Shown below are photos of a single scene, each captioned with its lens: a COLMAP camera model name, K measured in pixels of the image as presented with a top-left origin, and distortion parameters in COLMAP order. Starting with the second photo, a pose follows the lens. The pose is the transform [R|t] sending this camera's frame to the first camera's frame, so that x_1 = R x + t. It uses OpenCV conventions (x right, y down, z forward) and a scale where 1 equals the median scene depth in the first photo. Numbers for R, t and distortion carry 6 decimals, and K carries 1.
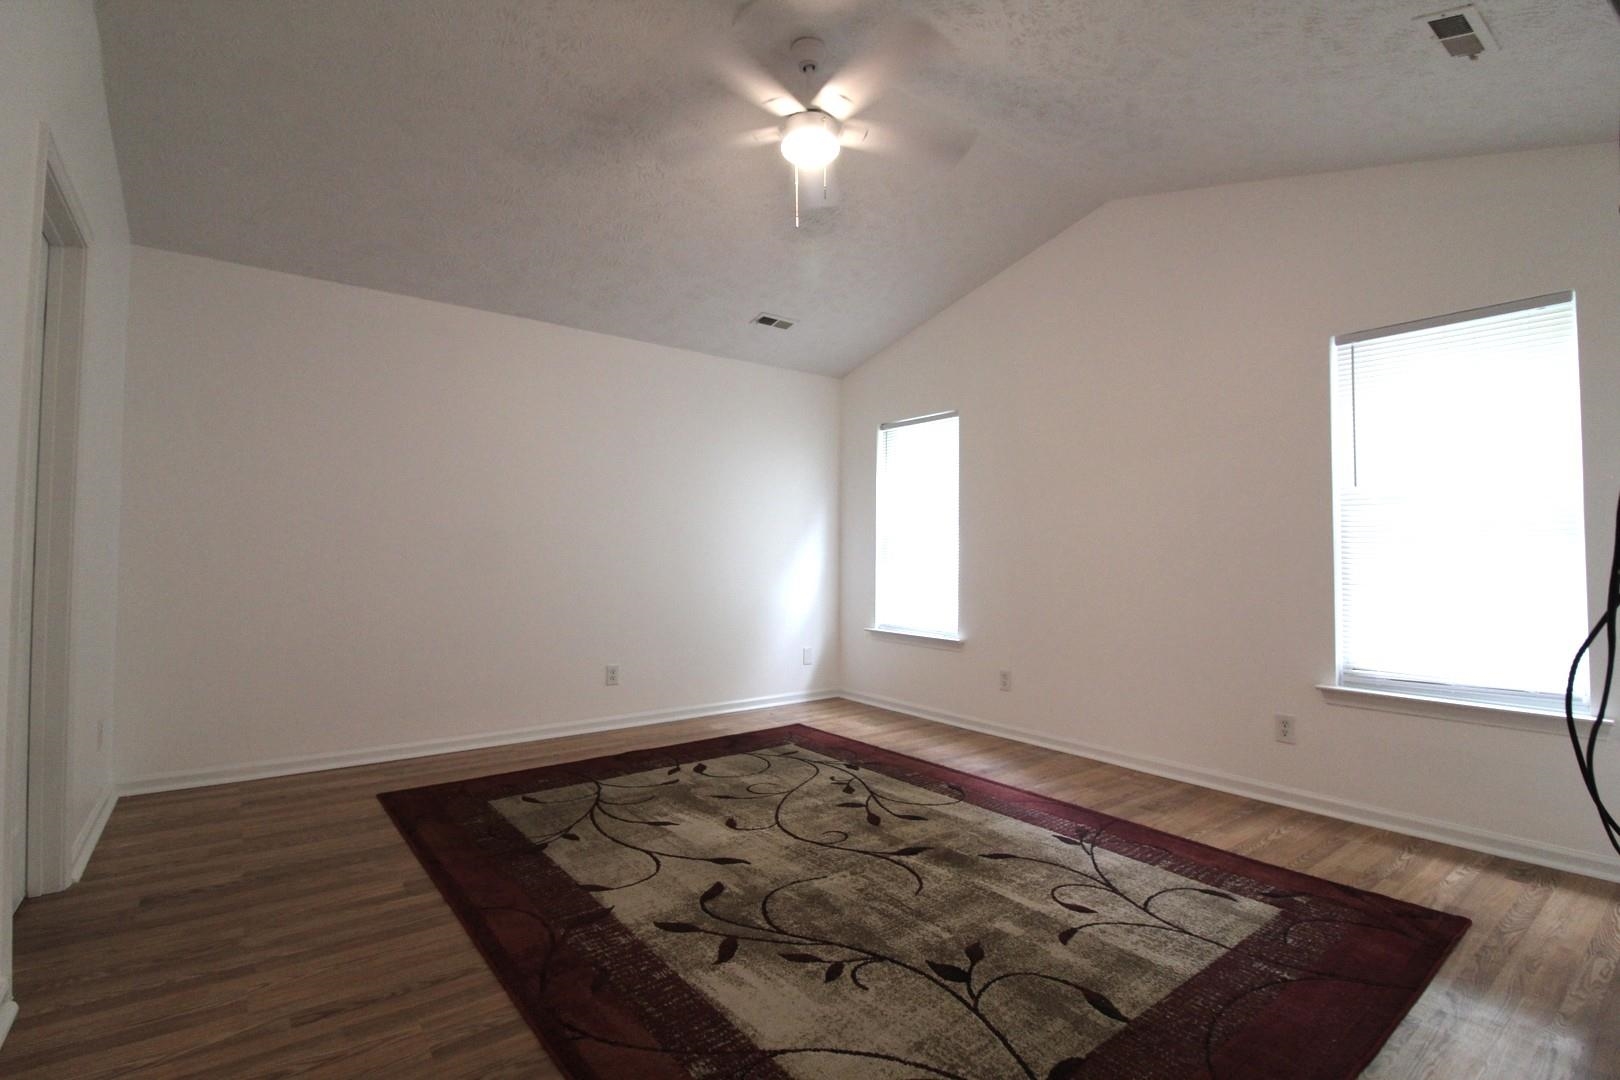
lens RADIAL K [[751.0, 0, 814.2], [0, 751.0, 532.1], [0, 0, 1]] dist [0.004341, -0.014649]
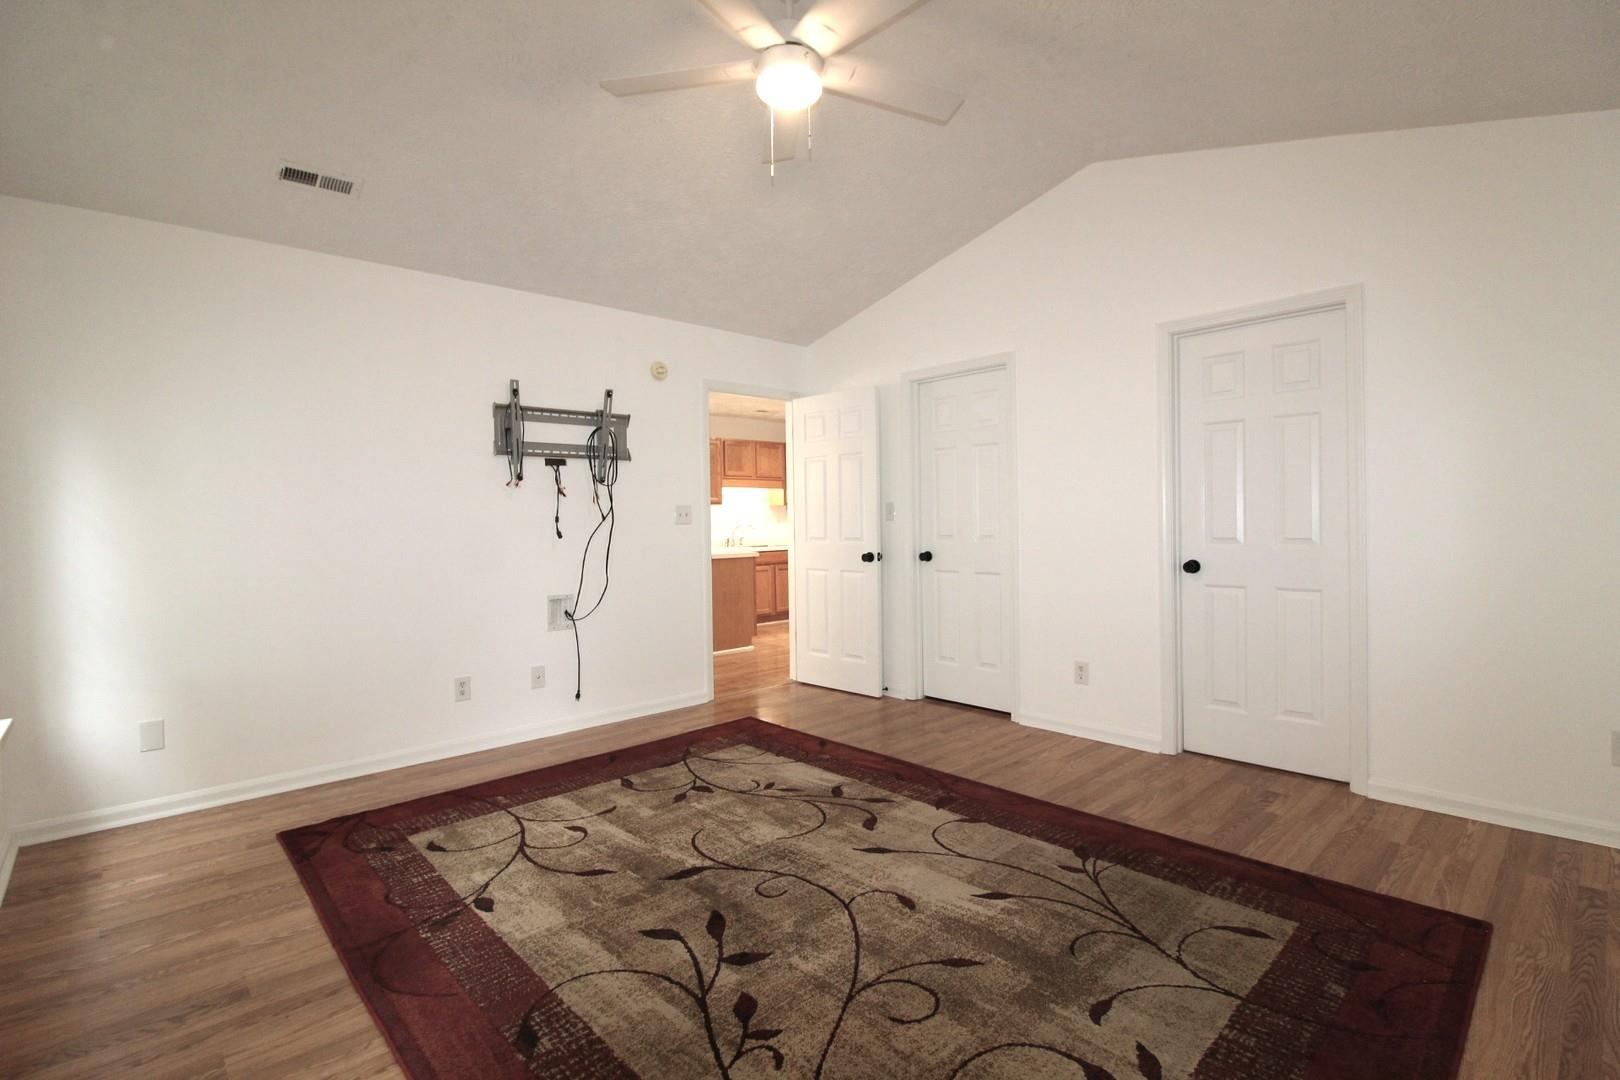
lens RADIAL K [[751.0, 0, 814.2], [0, 751.0, 532.1], [0, 0, 1]] dist [0.004341, -0.014649]
pose [[-0.995747, 0.010664, -0.091507, 0.053092], [0.012525, 0.999726, -0.019786, 0.027988], [0.091271, -0.020848, -0.995608, 1.909116]]
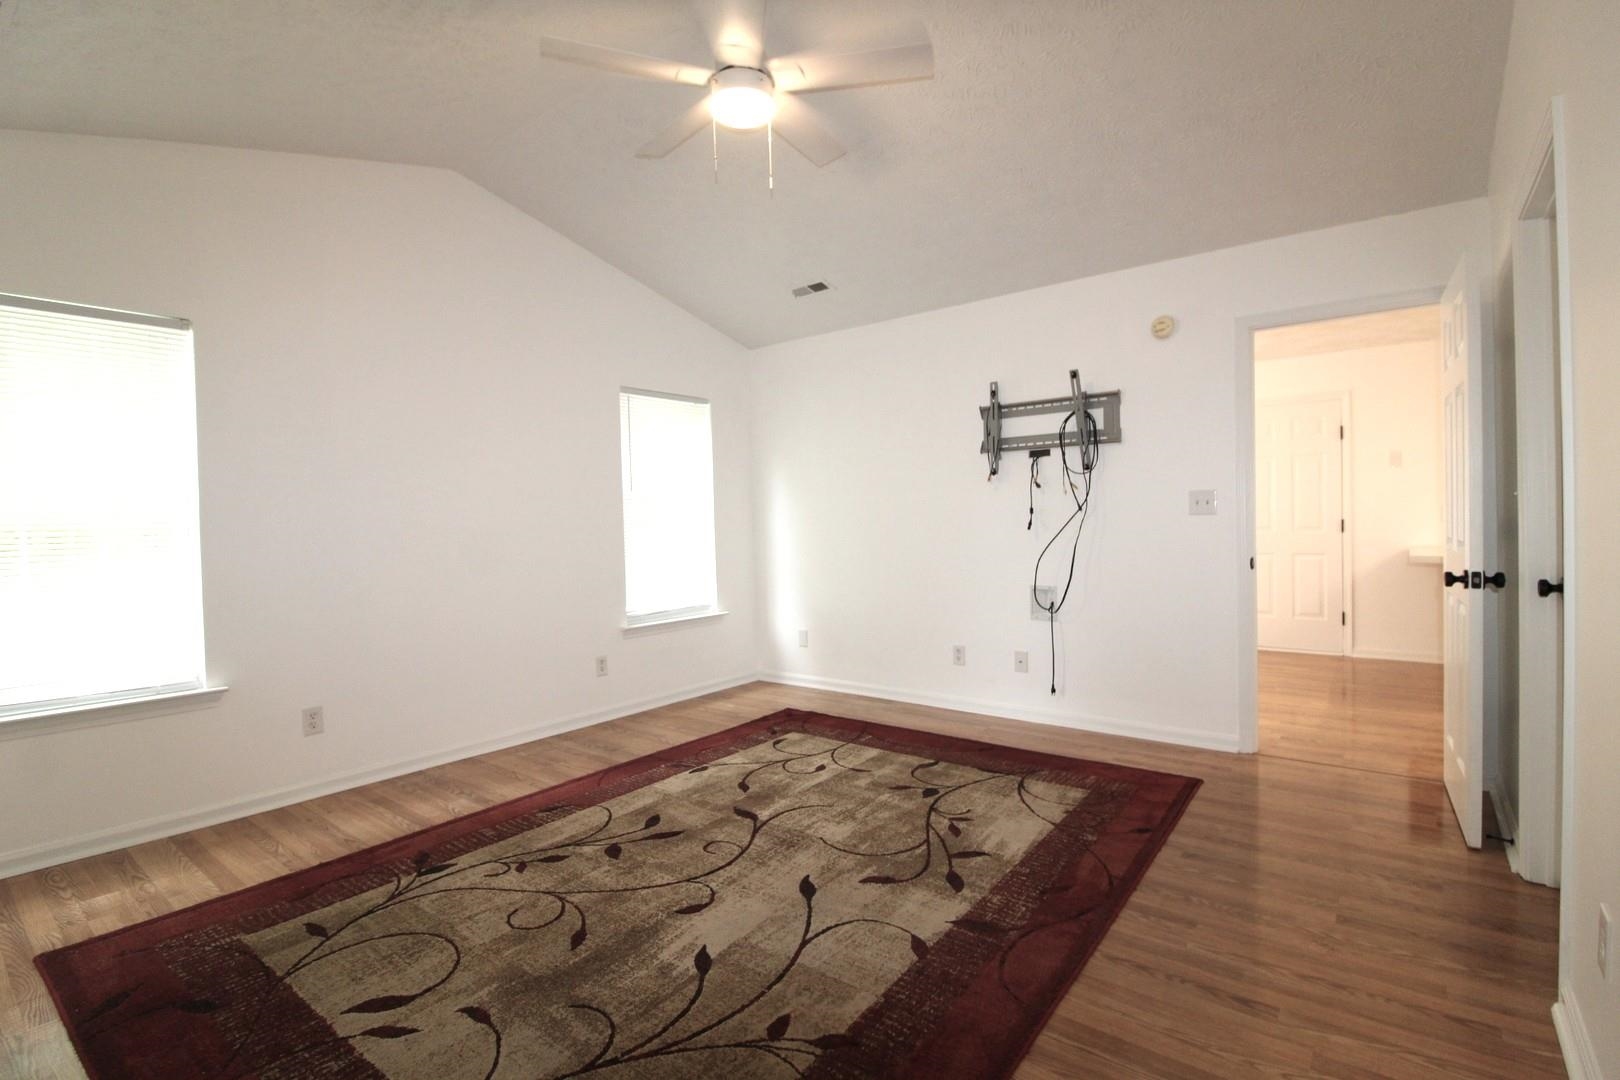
lens RADIAL K [[751.0, 0, 814.2], [0, 751.0, 532.1], [0, 0, 1]] dist [0.004341, -0.014649]
pose [[-0.247978, -0.019443, 0.968570, -0.946321], [-0.013444, 0.999771, 0.016627, -0.009982], [-0.968672, -0.008898, -0.248183, 1.163728]]
